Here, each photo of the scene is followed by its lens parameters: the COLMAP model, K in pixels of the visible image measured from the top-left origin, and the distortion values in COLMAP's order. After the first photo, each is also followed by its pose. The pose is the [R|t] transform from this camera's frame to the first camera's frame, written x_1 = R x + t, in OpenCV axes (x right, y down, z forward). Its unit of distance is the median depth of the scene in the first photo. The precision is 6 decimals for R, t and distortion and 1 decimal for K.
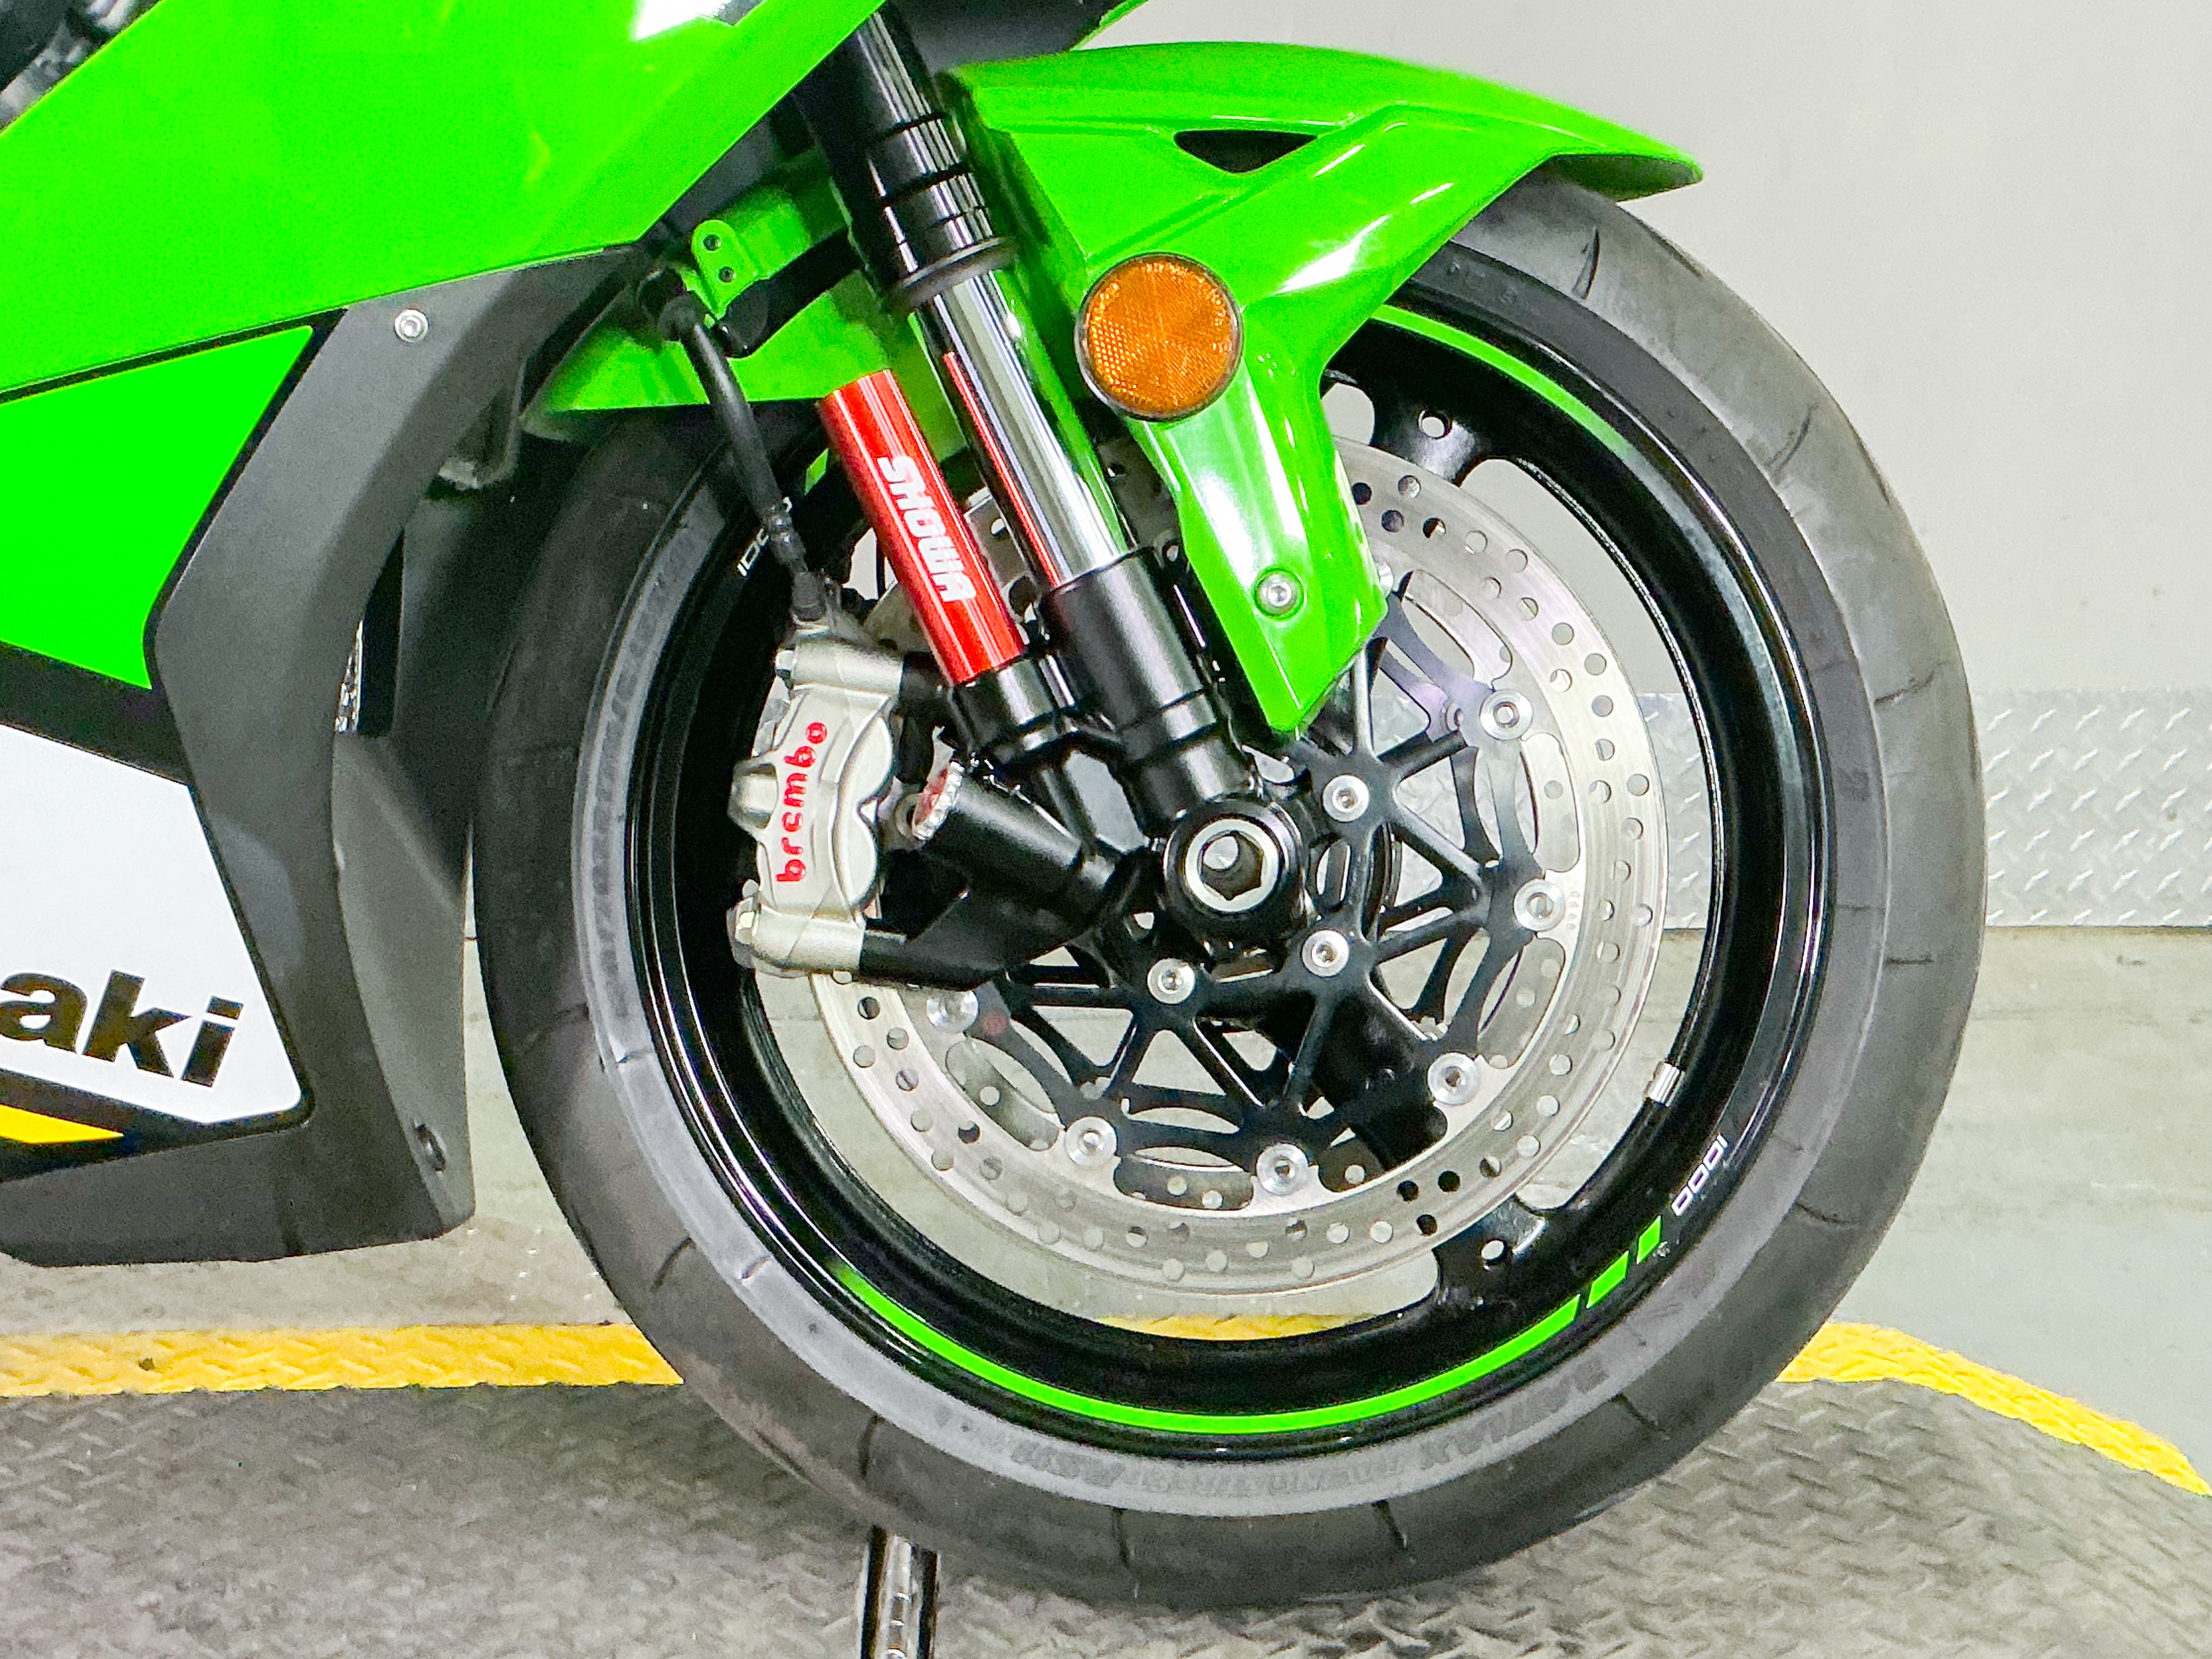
lens RADIAL K [[3310.1, 0, 1056.2], [0, 3310.1, 820.2], [0, 0, 1]] dist [0.215097, 0.000000]
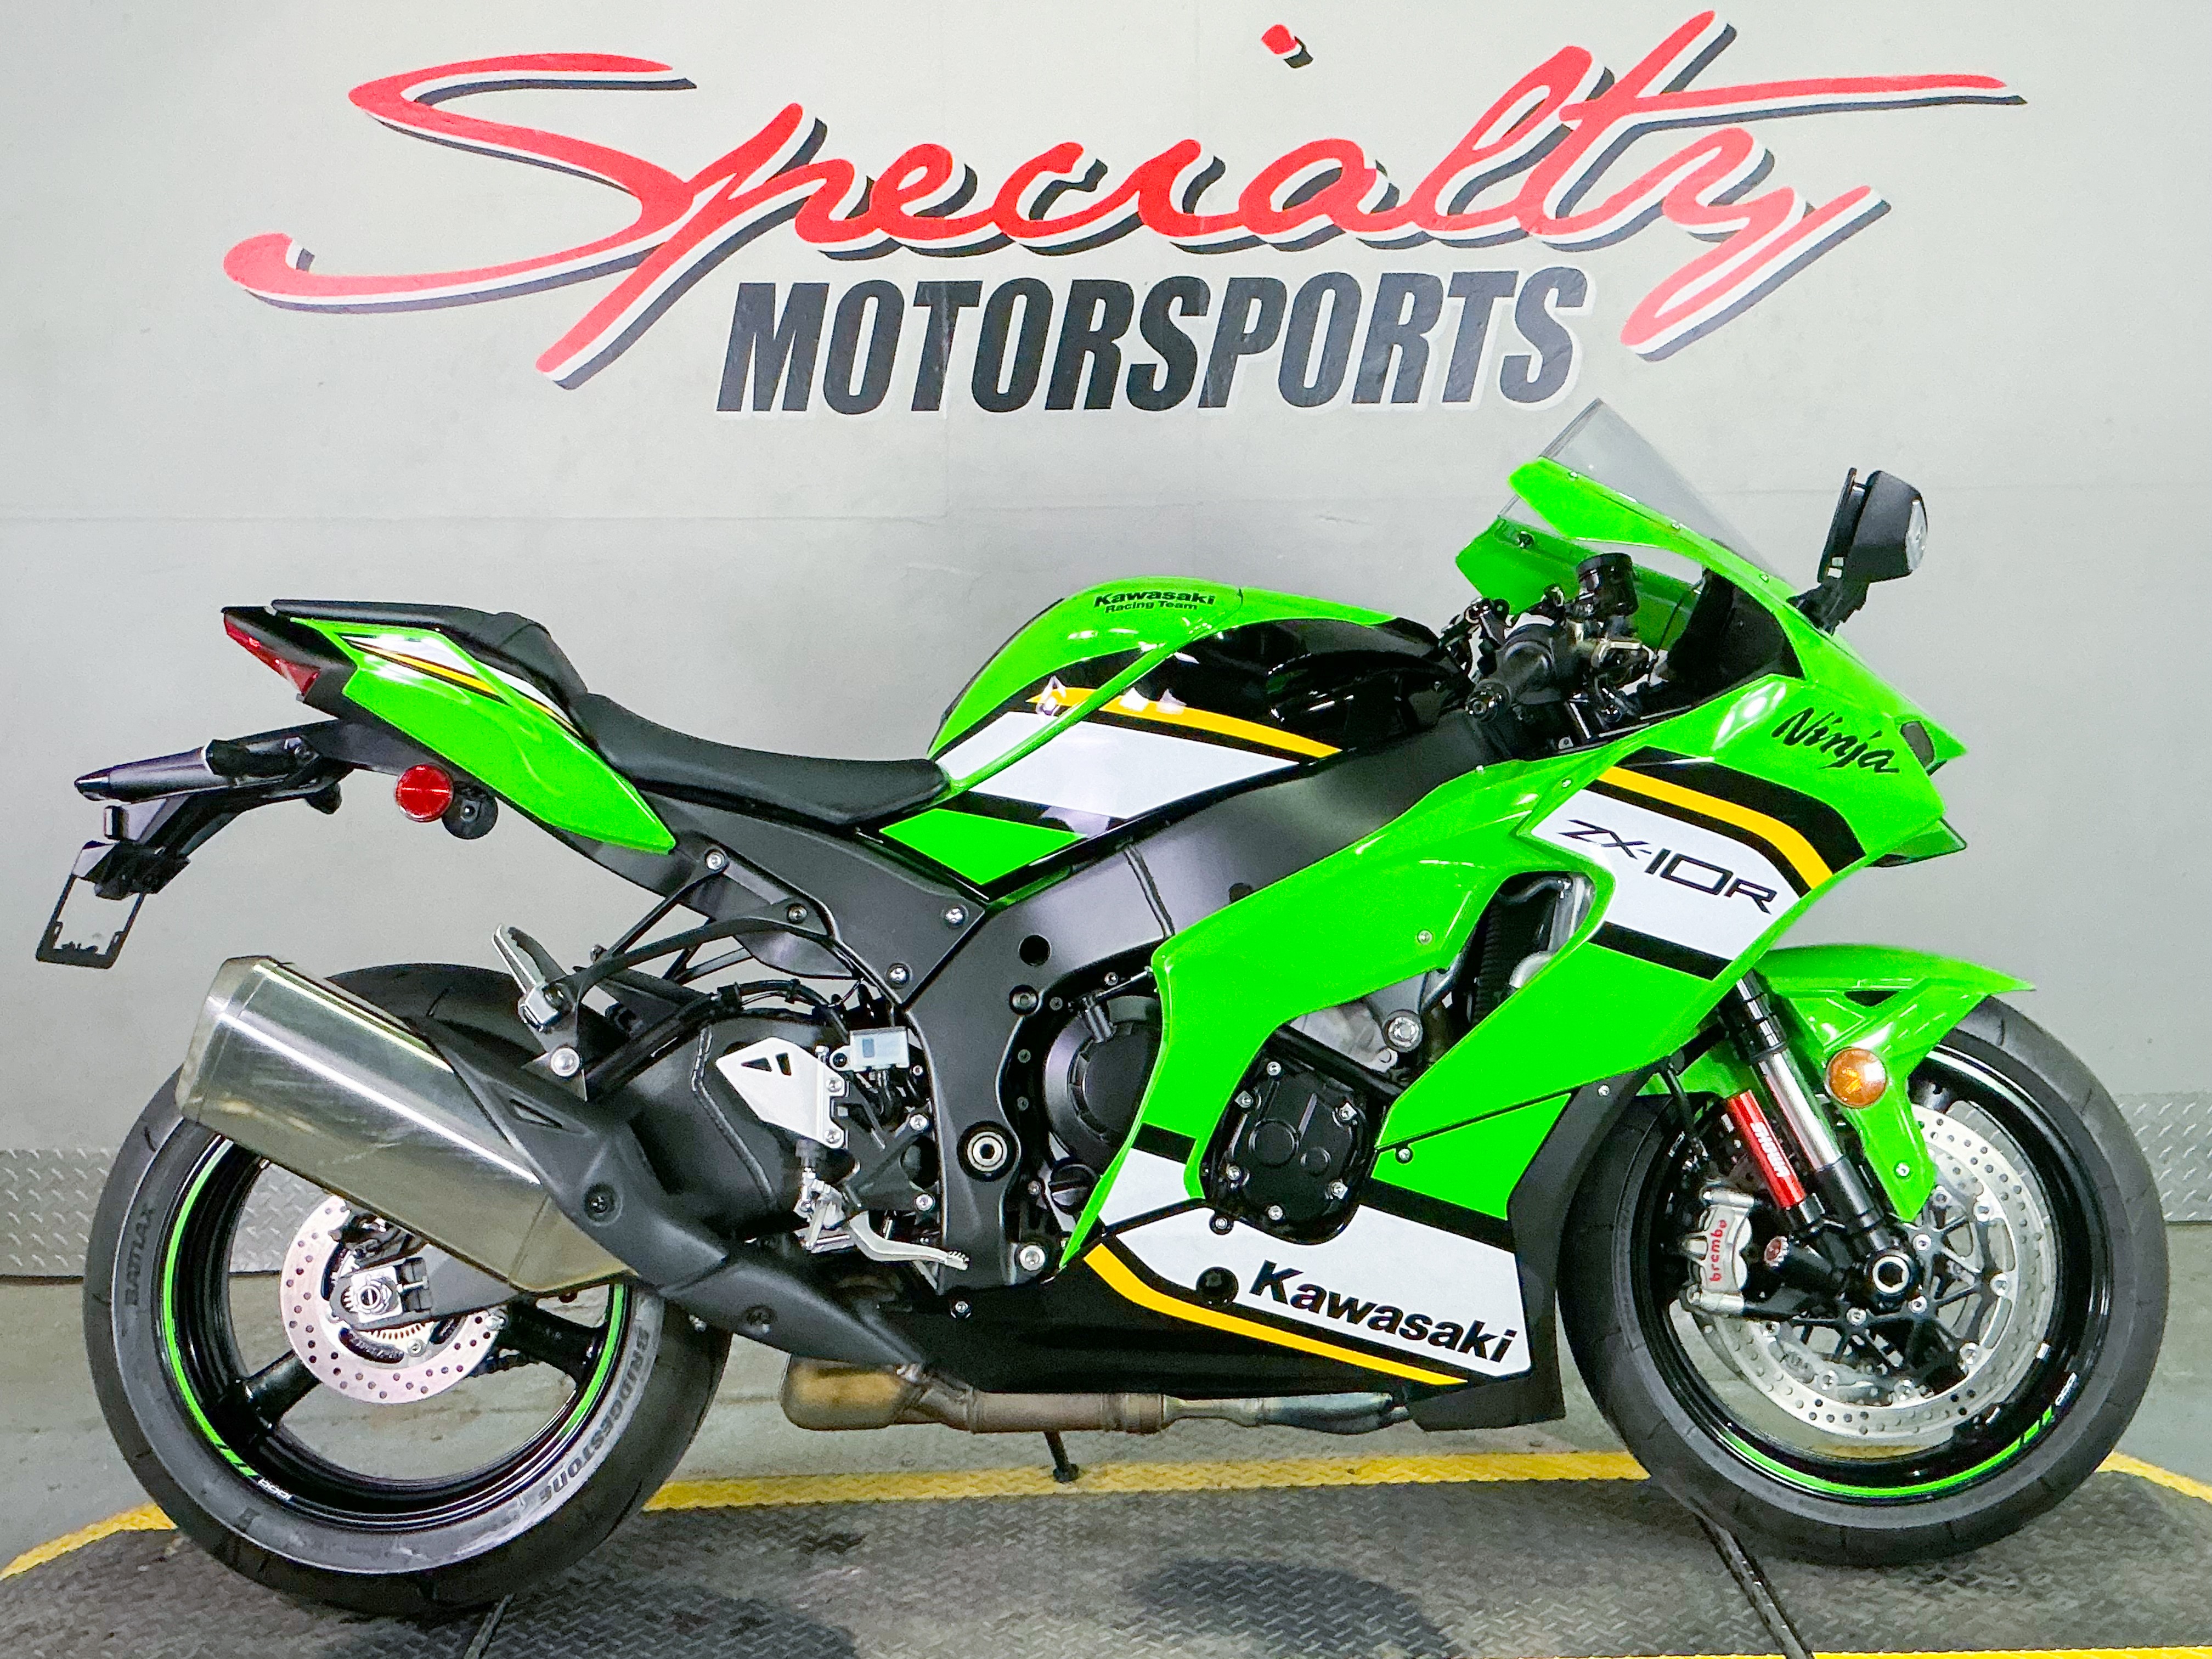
lens RADIAL K [[2559.2, 0, 1094.9], [0, 2559.2, 850.6], [0, 0, 1]] dist [0.096948, 0.000000]
pose [[0.999143, -0.027764, -0.030694, -0.482879], [0.025148, 0.996267, -0.082581, -0.159921], [0.032872, 0.081738, 0.996112, -1.049333]]
